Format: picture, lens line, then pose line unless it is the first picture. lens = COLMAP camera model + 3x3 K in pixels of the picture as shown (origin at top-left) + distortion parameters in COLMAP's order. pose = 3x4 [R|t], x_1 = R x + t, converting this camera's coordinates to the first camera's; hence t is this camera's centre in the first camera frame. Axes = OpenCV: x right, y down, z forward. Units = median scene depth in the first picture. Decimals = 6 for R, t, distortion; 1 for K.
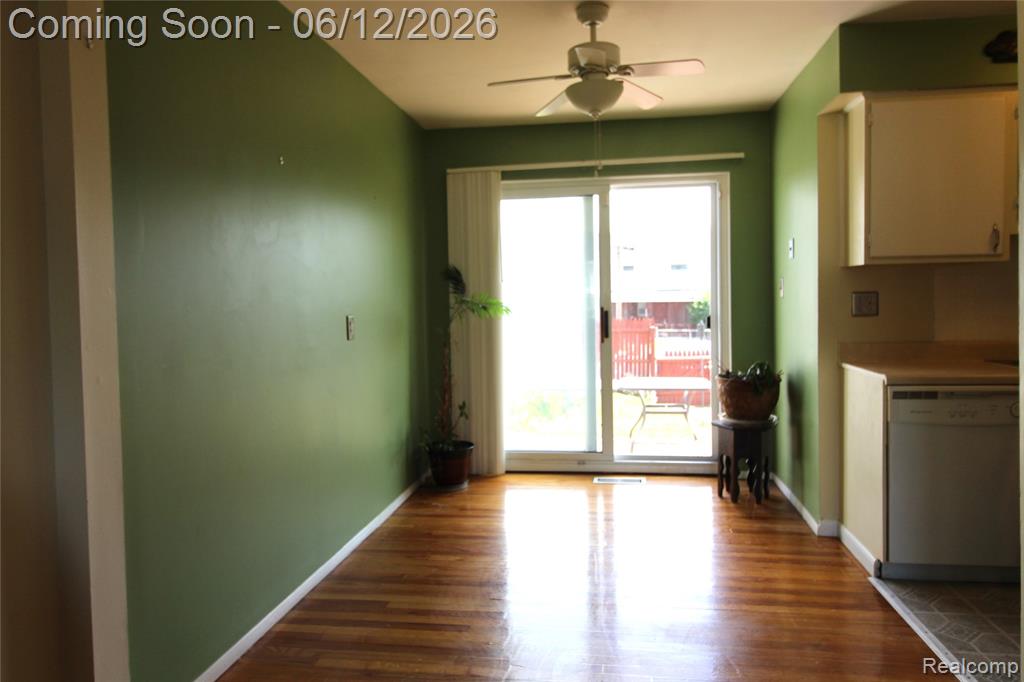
lens RADIAL K [[664.0, 0, 520.2], [0, 664.0, 324.7], [0, 0, 1]] dist [0.002242, -0.003196]
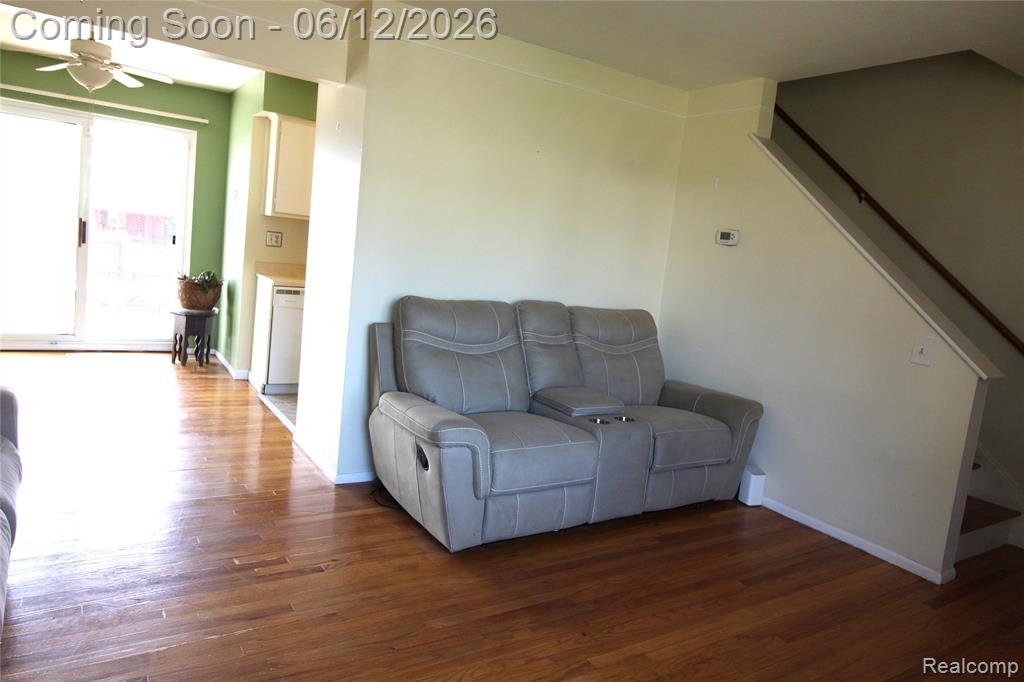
lens RADIAL K [[664.0, 0, 520.2], [0, 664.0, 324.7], [0, 0, 1]] dist [0.002242, -0.003196]
pose [[0.739582, 0.026799, 0.672532, -0.110795], [-0.100312, 0.992436, 0.070766, 0.001483], [-0.665549, -0.119801, 0.736677, -0.545416]]
